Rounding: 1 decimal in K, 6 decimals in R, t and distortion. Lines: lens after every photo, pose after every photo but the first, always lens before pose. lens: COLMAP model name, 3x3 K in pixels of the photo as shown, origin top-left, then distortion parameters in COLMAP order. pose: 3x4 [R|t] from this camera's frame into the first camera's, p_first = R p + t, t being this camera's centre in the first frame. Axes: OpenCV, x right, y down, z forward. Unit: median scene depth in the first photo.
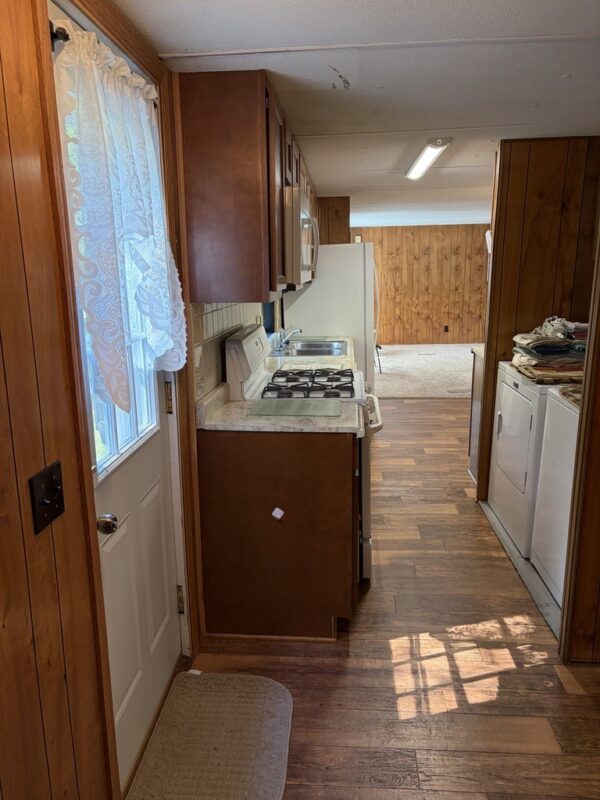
lens RADIAL K [[609.4, 0, 300.0], [0, 609.4, 400.0], [0, 0, 1]] dist [-0.041396, -0.003882]
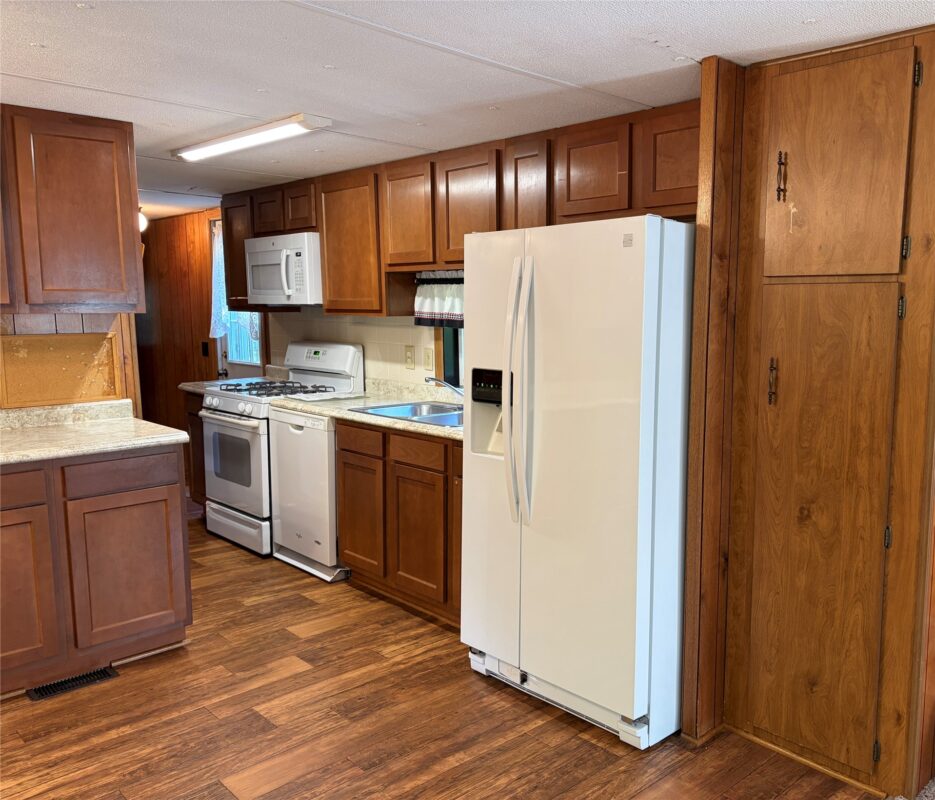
lens RADIAL K [[800.3, 0, 467.5], [0, 800.3, 400.0], [0, 0, 1]] dist [0.001775, 0.002385]
pose [[-0.691756, 0.125891, -0.711073, 0.631122], [-0.145673, 0.940116, 0.308158, -0.373101], [0.707286, 0.316754, -0.631992, 1.687333]]
